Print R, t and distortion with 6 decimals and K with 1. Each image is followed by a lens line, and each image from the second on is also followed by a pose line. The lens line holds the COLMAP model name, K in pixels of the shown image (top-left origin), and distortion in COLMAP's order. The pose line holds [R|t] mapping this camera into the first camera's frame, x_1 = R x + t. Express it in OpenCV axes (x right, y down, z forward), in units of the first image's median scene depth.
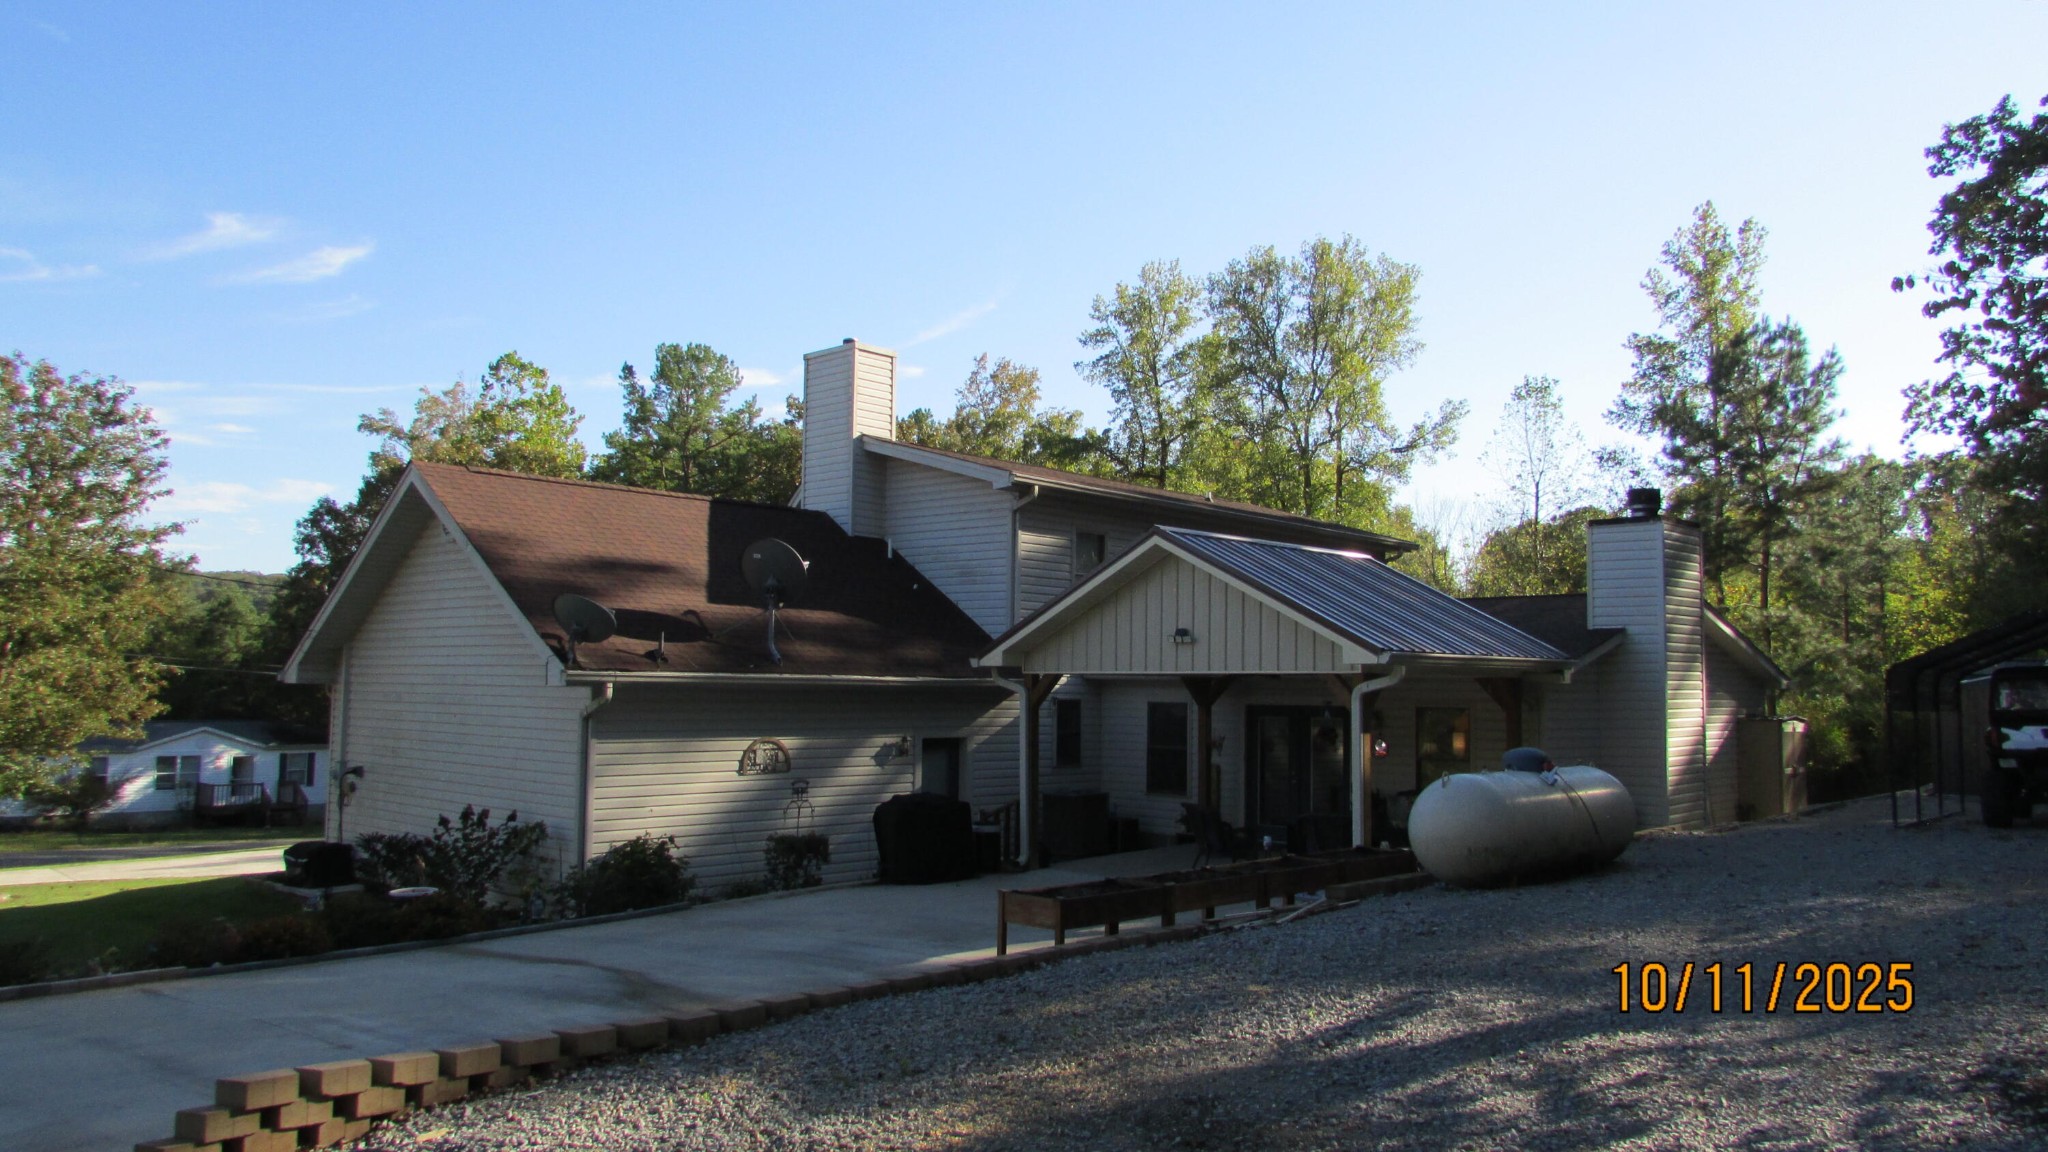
lens RADIAL K [[1405.6, 0, 1019.3], [0, 1405.6, 574.7], [0, 0, 1]] dist [-0.019803, -0.004458]
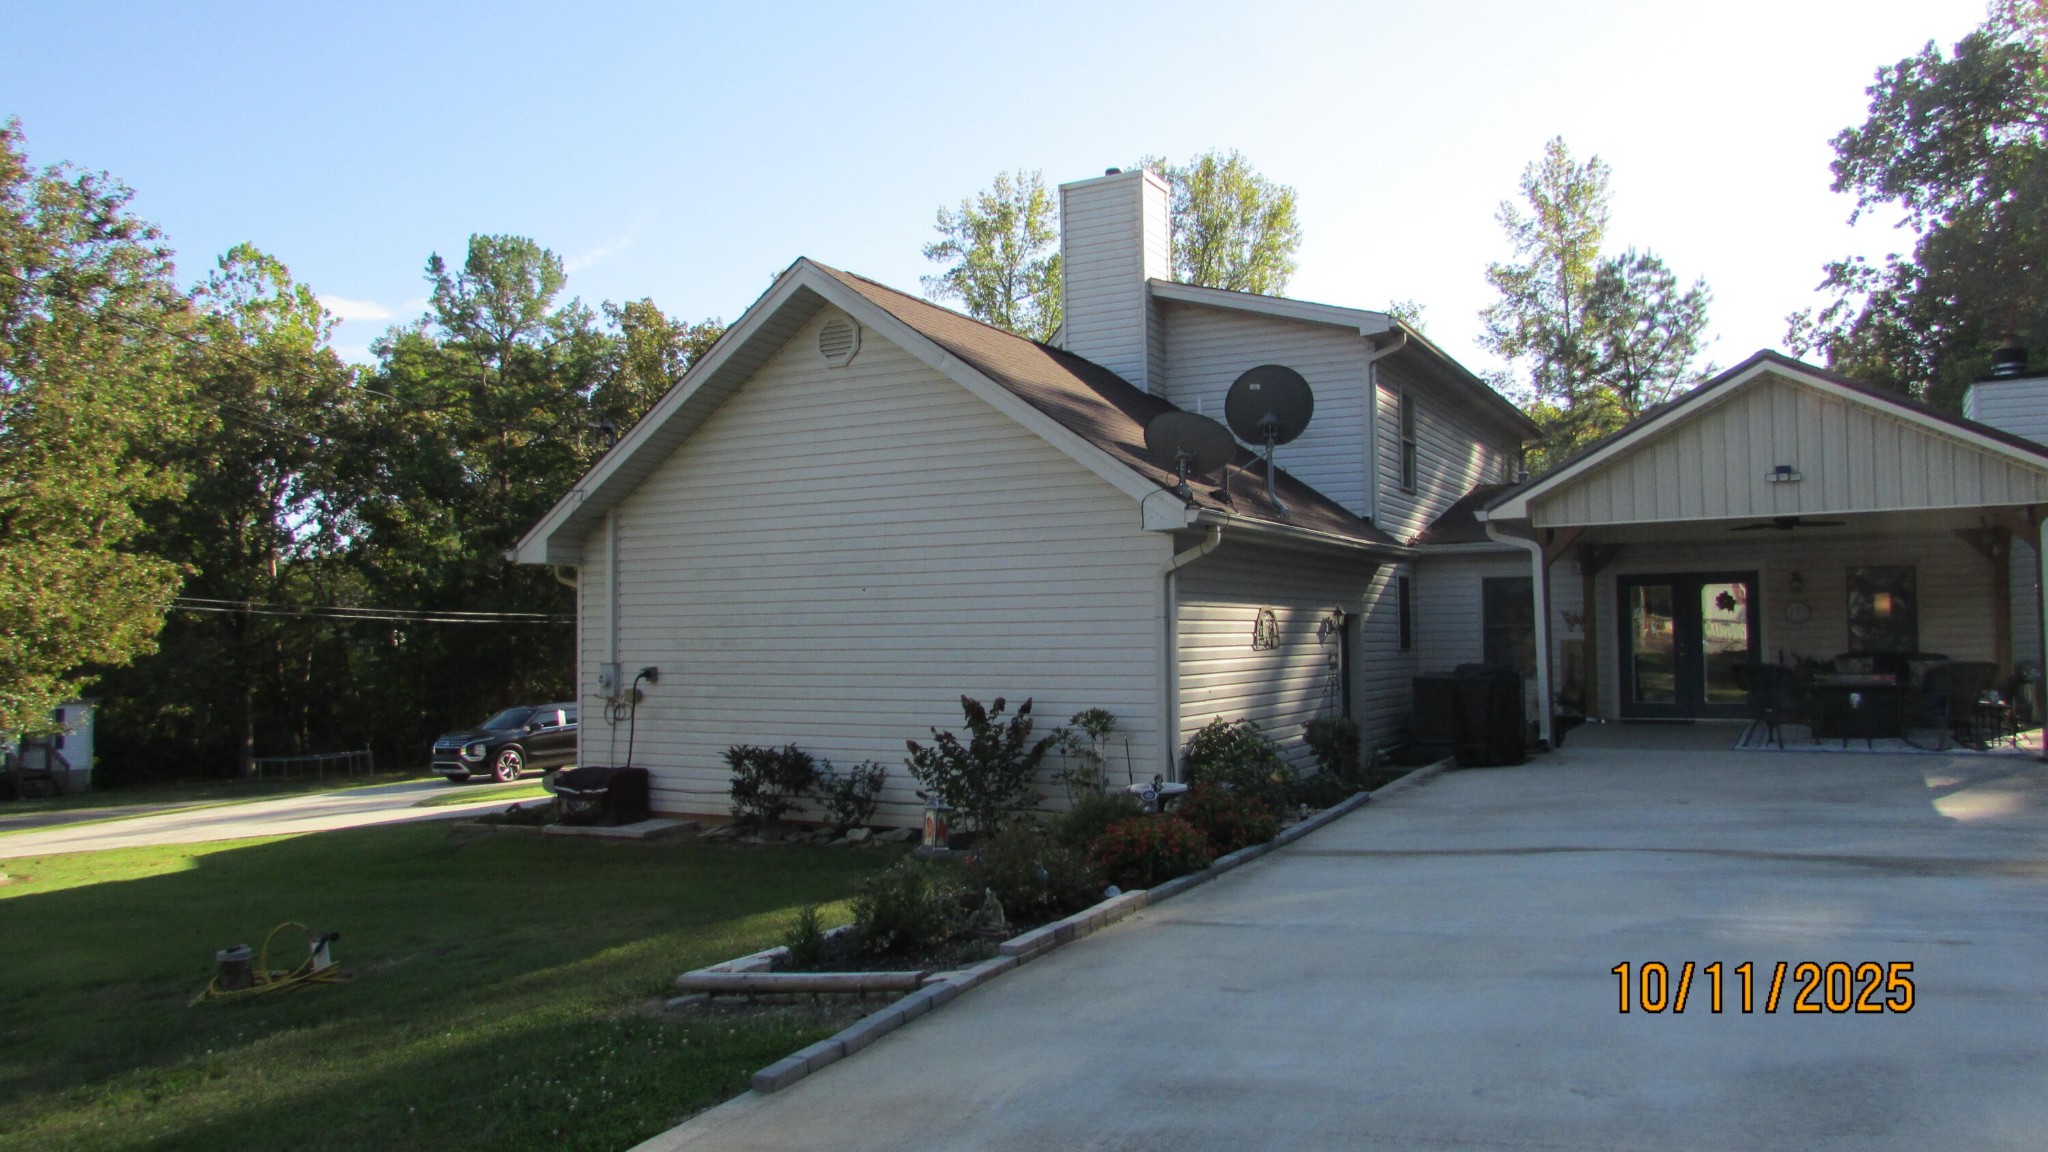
lens RADIAL K [[1405.6, 0, 1025.2], [0, 1405.6, 566.7], [0, 0, 1]] dist [-0.019803, -0.004458]
pose [[0.969522, -0.011707, 0.244724, -0.360370], [0.004020, 0.999483, 0.031887, 0.045201], [-0.244971, -0.029932, 0.969068, 0.158480]]
